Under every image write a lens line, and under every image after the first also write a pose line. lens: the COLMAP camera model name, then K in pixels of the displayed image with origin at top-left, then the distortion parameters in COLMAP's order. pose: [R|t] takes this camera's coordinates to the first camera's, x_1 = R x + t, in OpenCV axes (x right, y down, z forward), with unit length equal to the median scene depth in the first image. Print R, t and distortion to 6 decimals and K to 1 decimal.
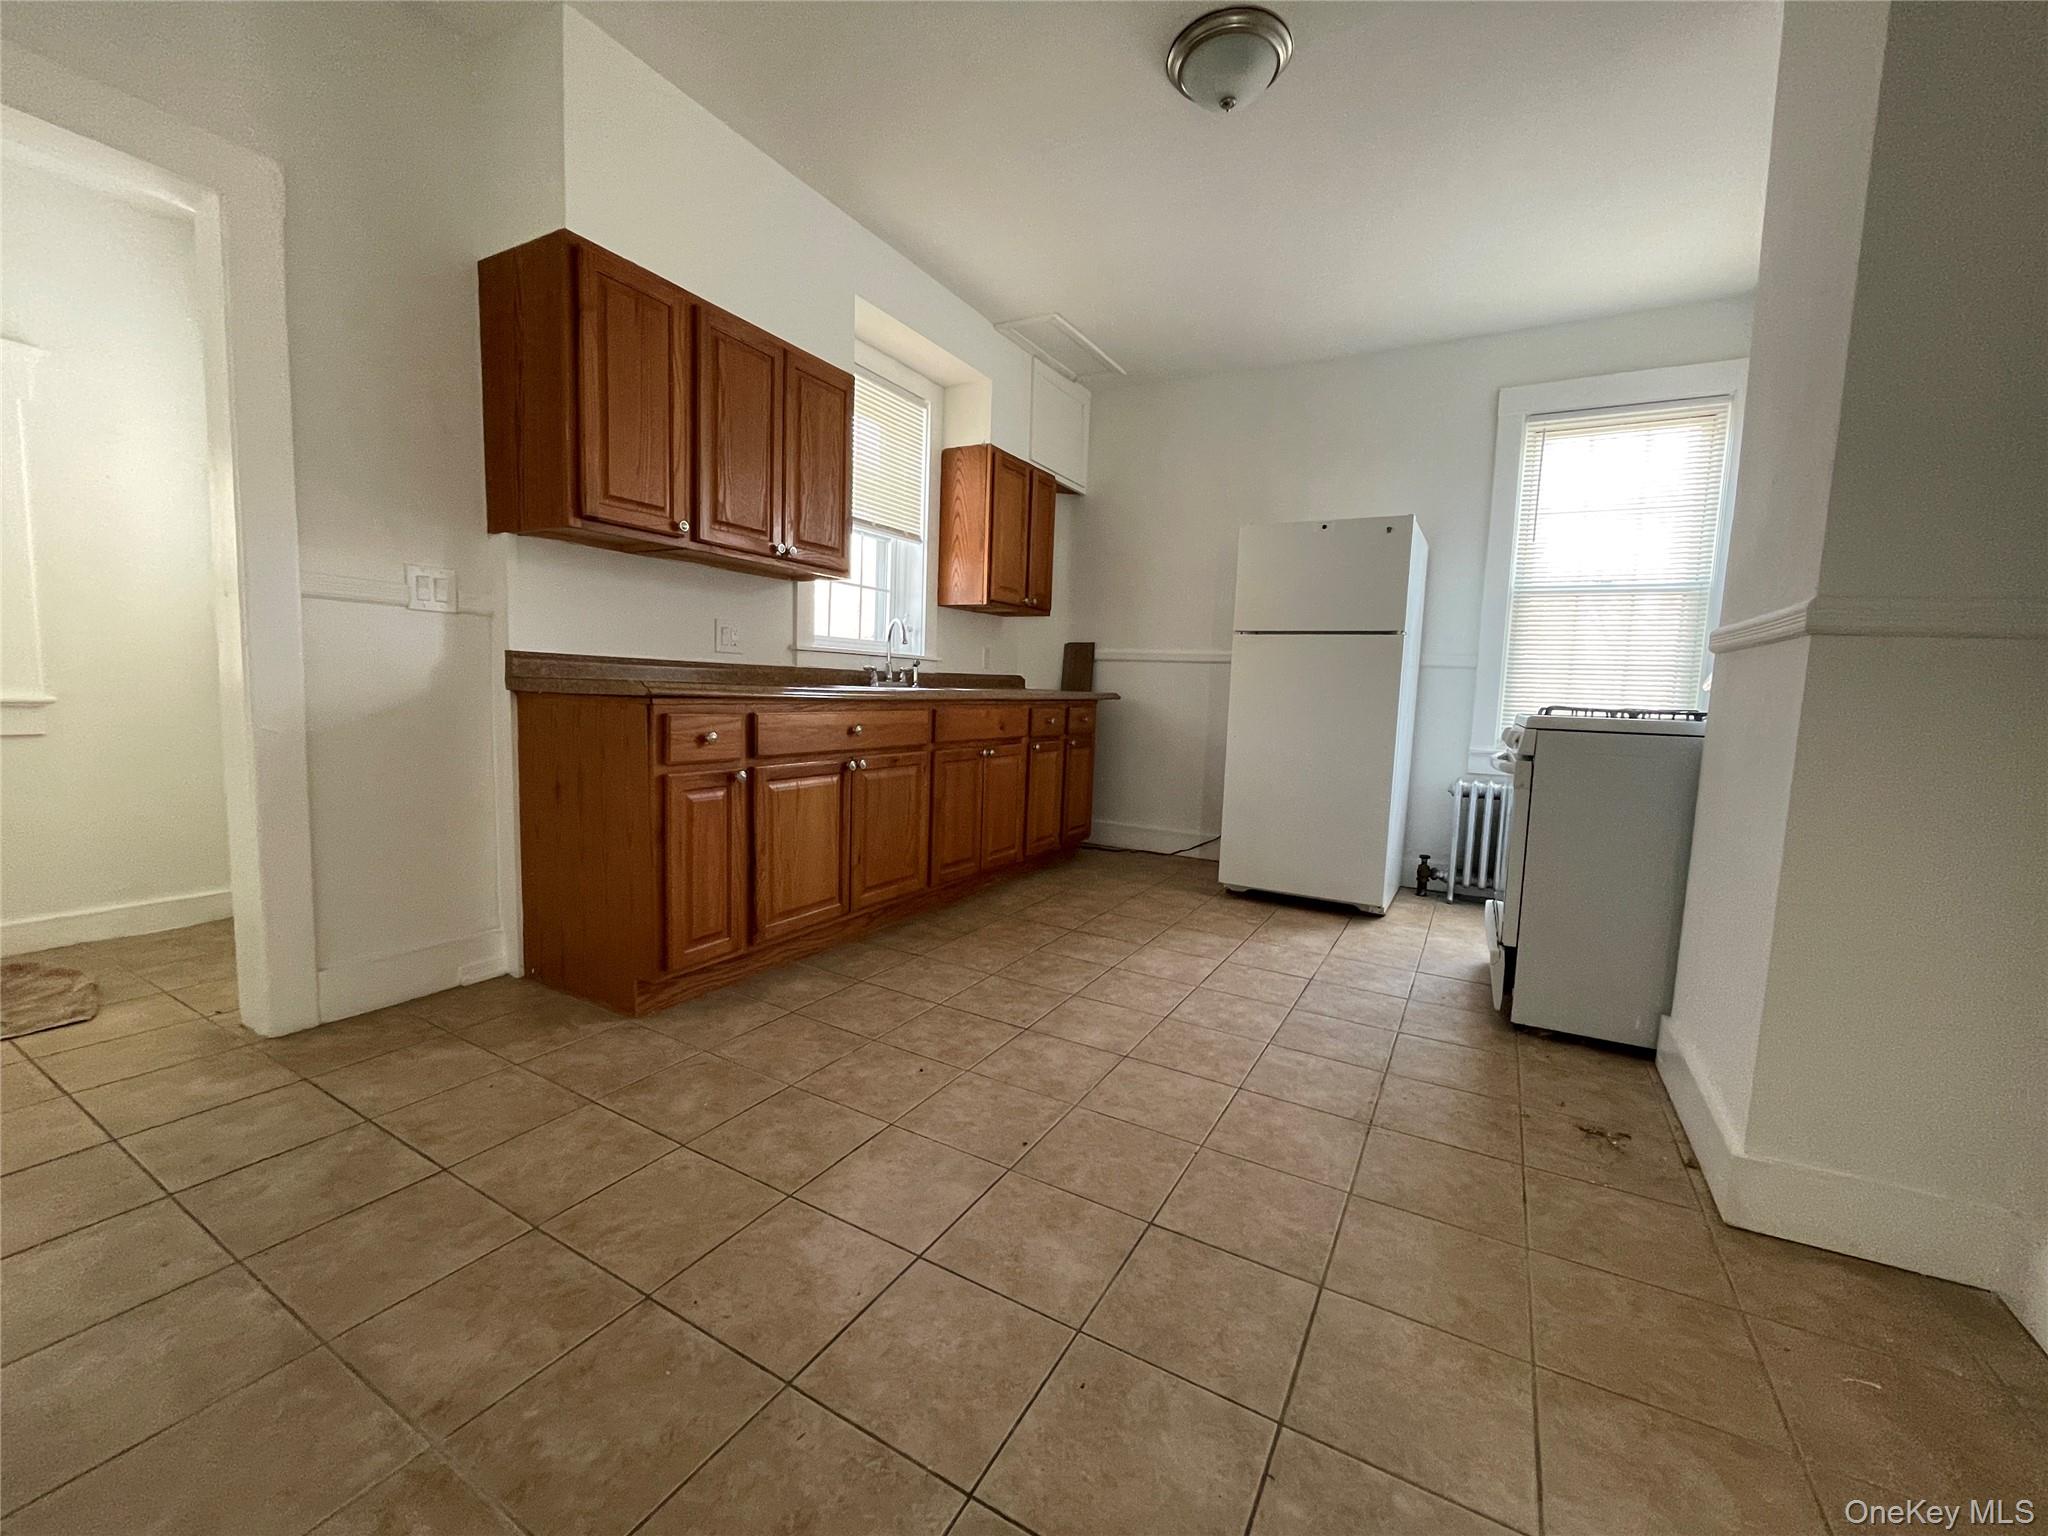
lens RADIAL K [[824.5, 0, 1024.0], [0, 824.5, 768.0], [0, 0, 1]] dist [-0.047384, 0.000012]
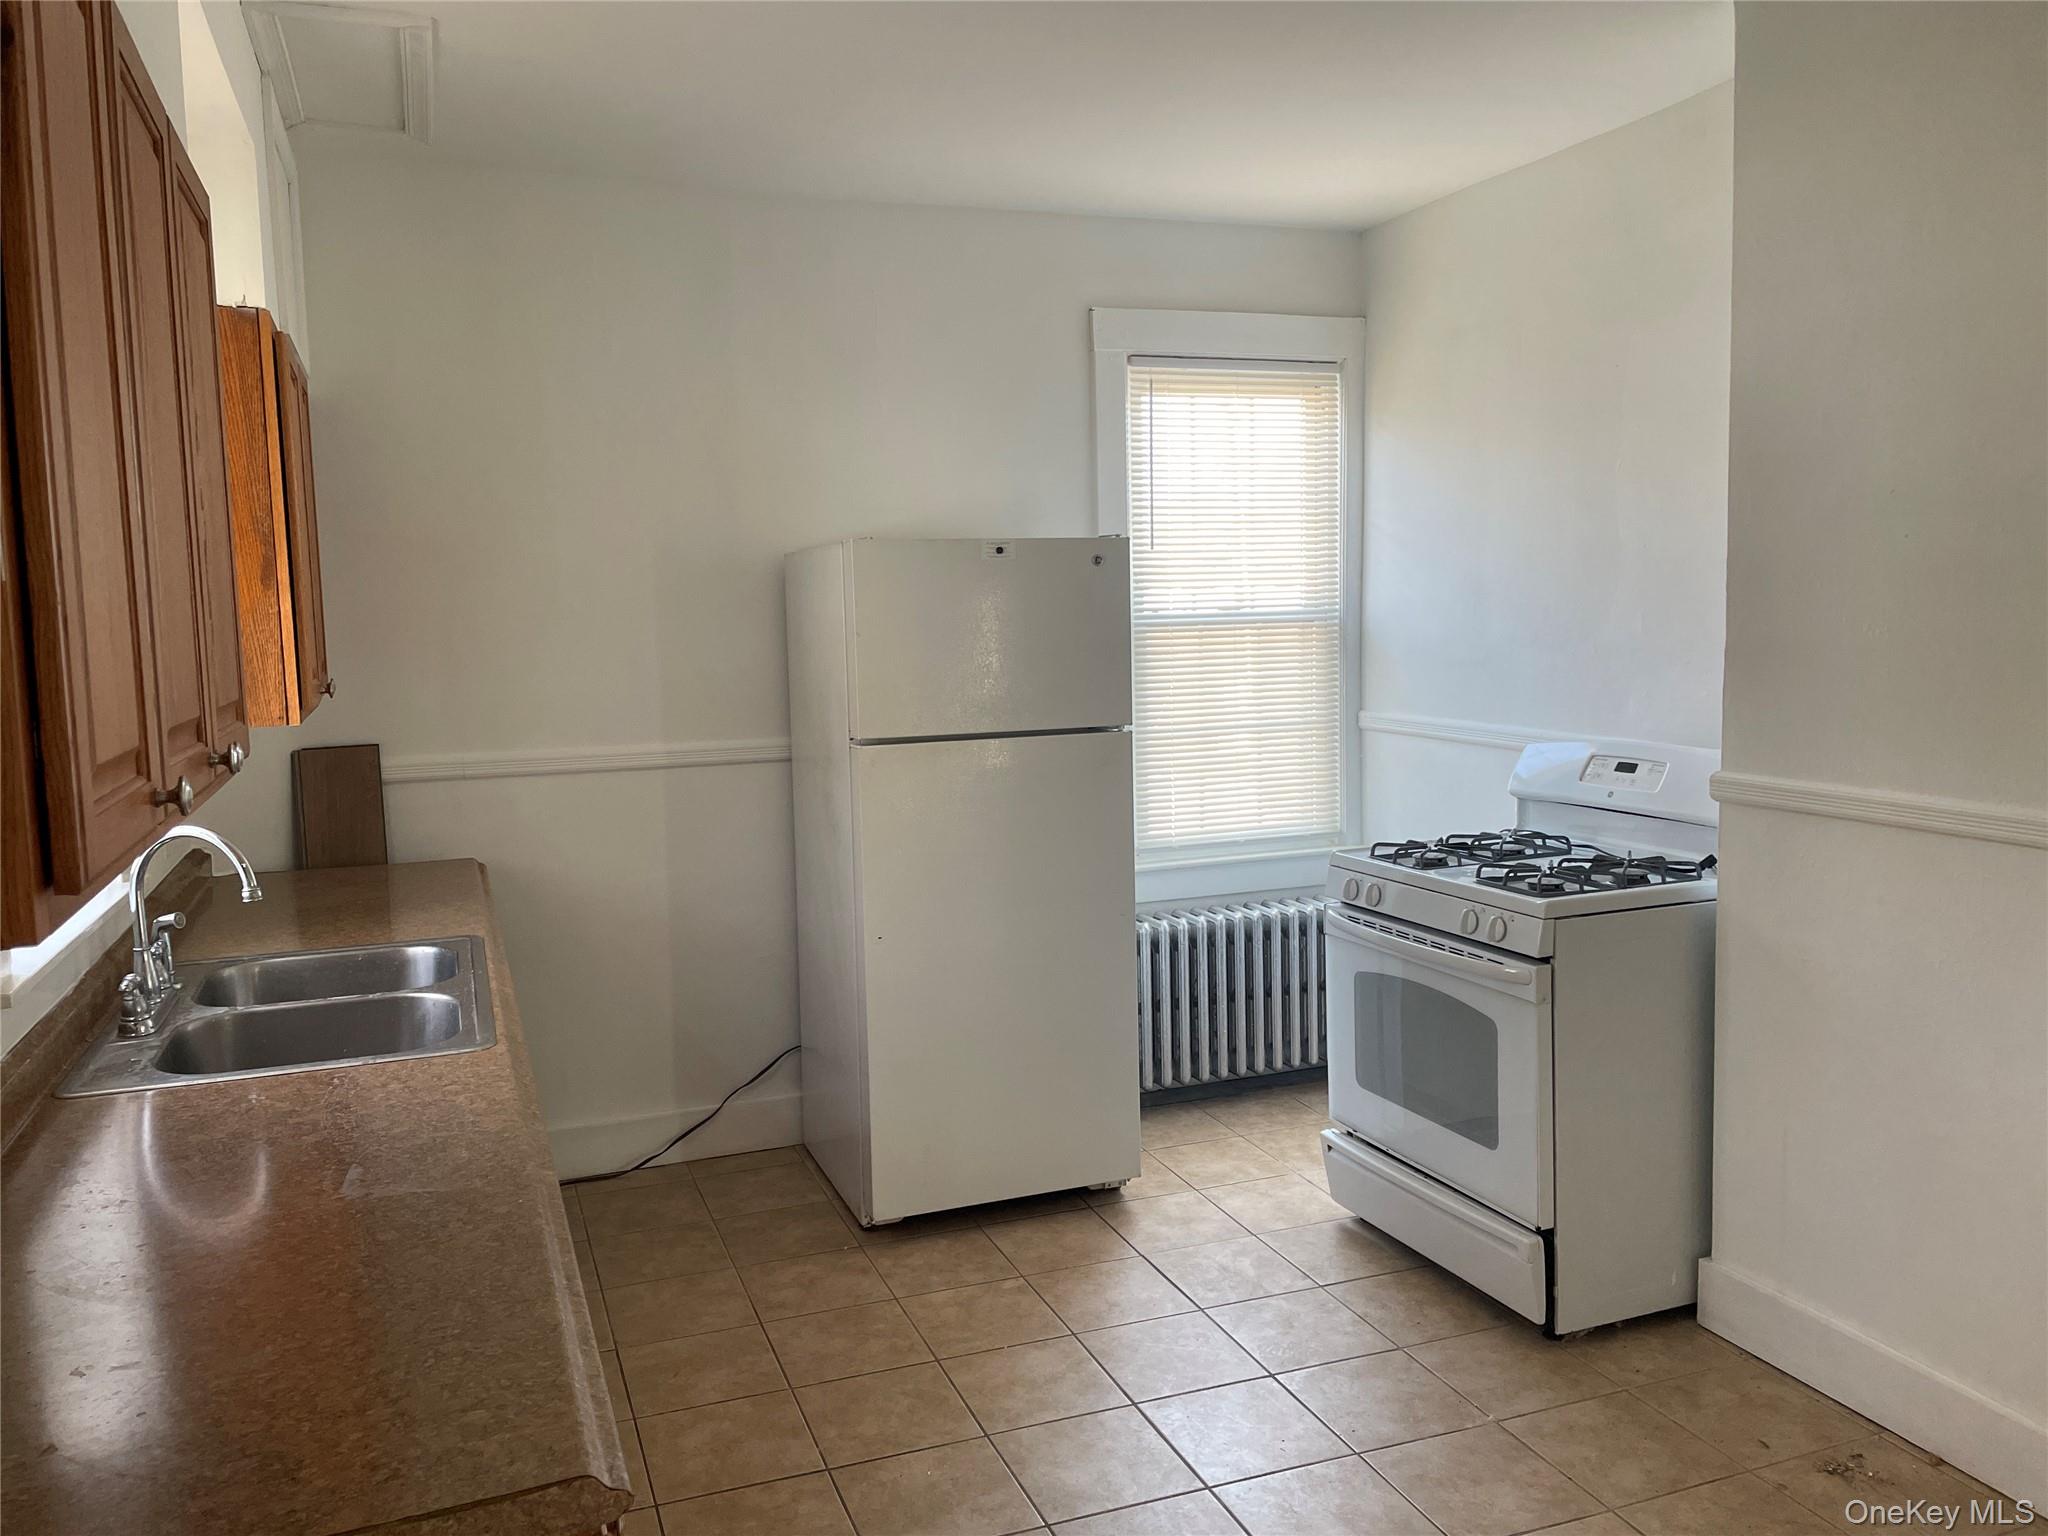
lens RADIAL K [[1481.1, 0, 1024.0], [0, 1481.1, 768.0], [0, 0, 1]] dist [0.019927, -0.000313]
pose [[0.621915, -0.120447, 0.773766, -0.430459], [0.114560, 0.991464, 0.062257, -0.210092], [-0.774660, 0.049924, 0.630405, 0.355502]]
